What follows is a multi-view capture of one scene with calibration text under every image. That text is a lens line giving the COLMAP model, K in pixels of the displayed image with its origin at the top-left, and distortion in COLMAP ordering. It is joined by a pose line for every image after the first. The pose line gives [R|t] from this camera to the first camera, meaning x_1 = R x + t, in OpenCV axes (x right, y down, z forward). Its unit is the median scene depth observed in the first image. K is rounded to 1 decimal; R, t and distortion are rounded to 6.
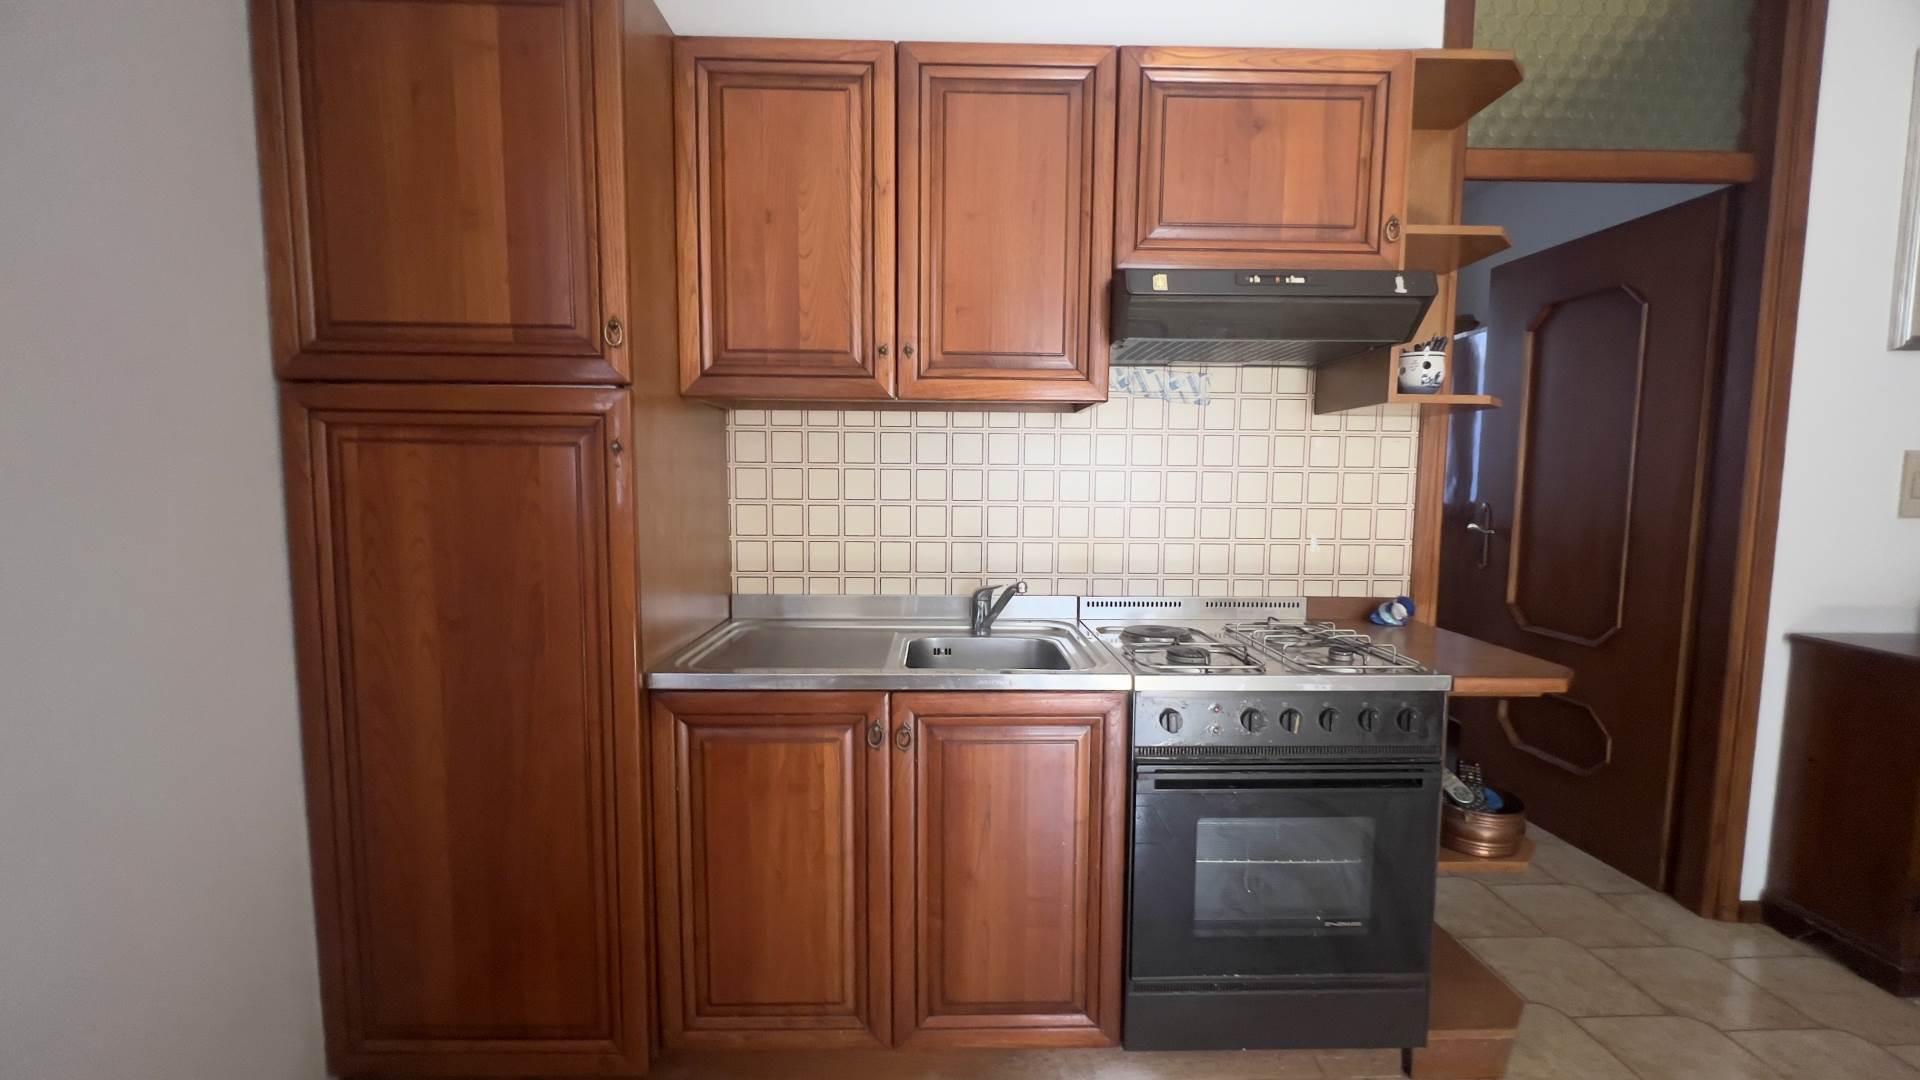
lens RADIAL K [[769.6, 0, 962.4], [0, 769.6, 542.8], [0, 0, 1]] dist [-0.002893, 0.001136]
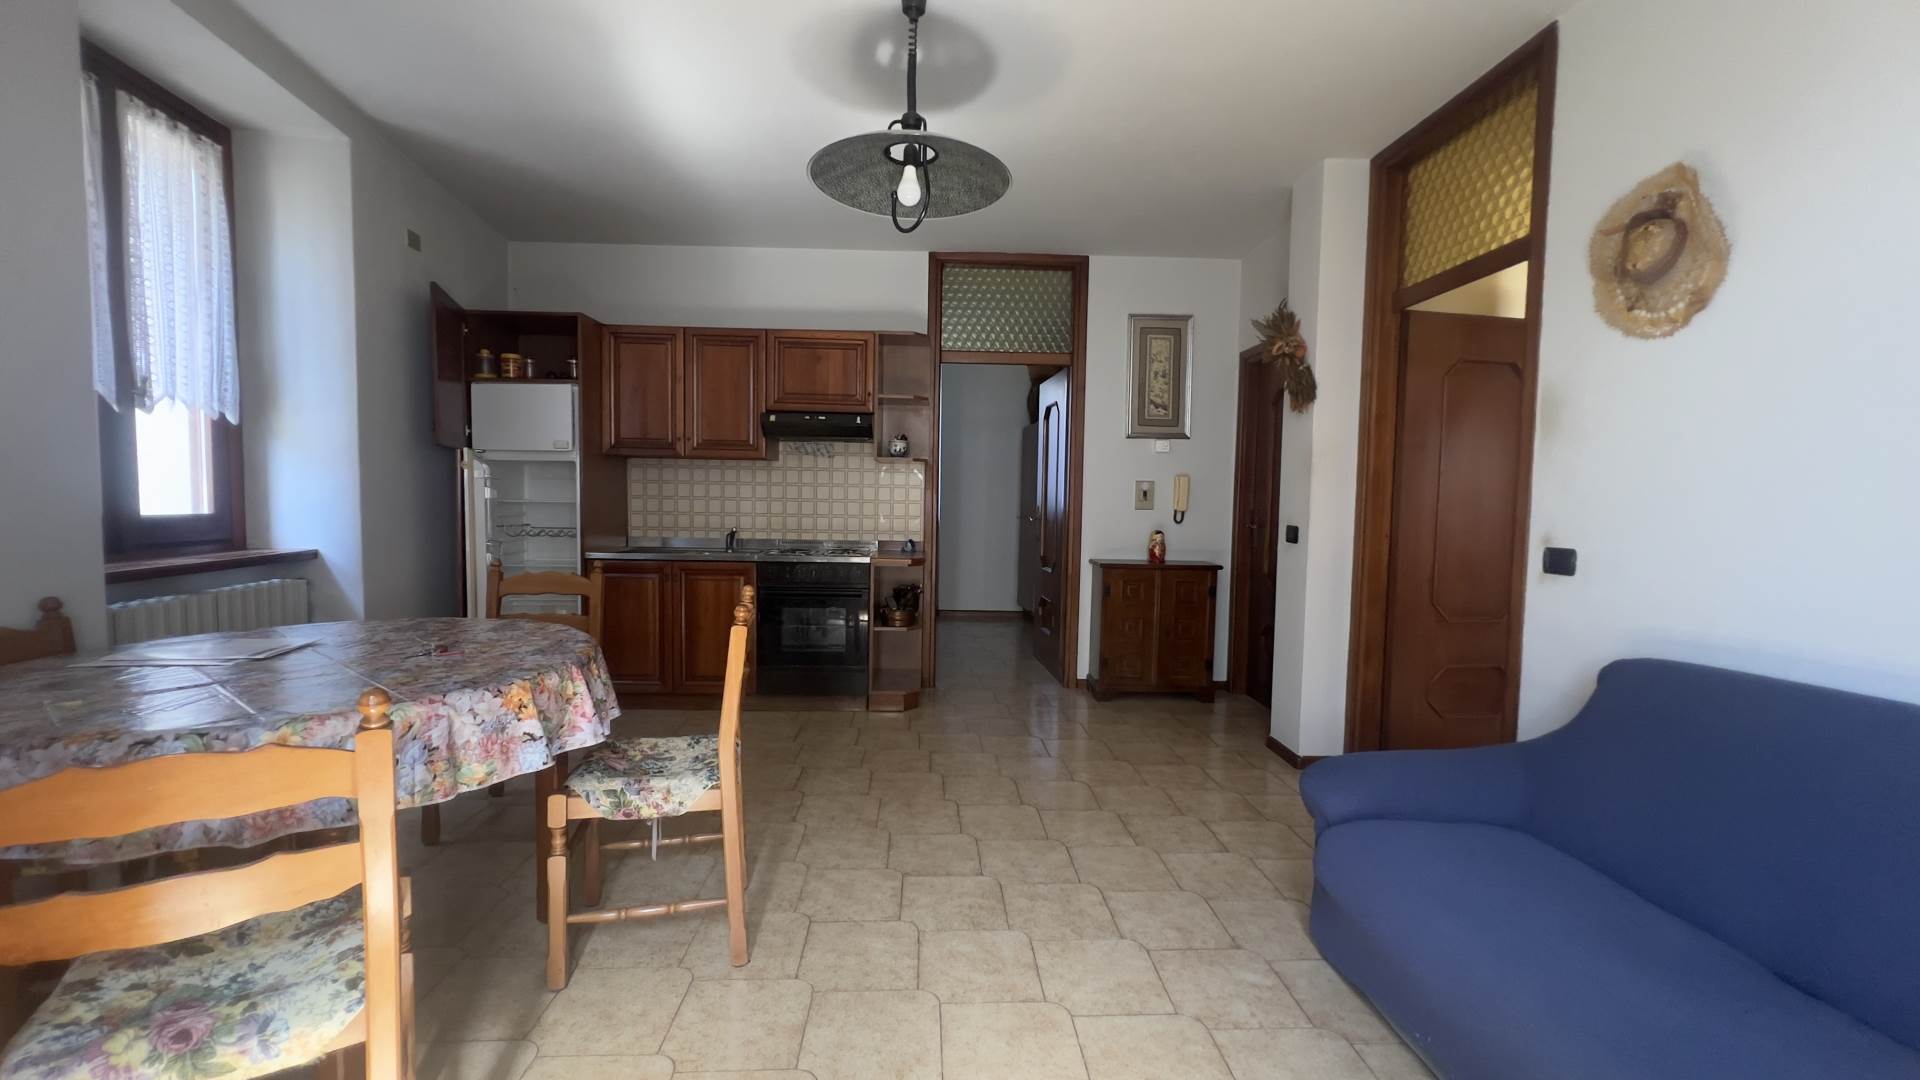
lens RADIAL K [[769.6, 0, 962.4], [0, 769.6, 542.8], [0, 0, 1]] dist [-0.002893, 0.001136]
pose [[0.999477, 0.010625, 0.030544, 0.636900], [-0.009796, 0.999583, -0.027155, 0.138673], [-0.030820, 0.026841, 0.999165, -1.343522]]
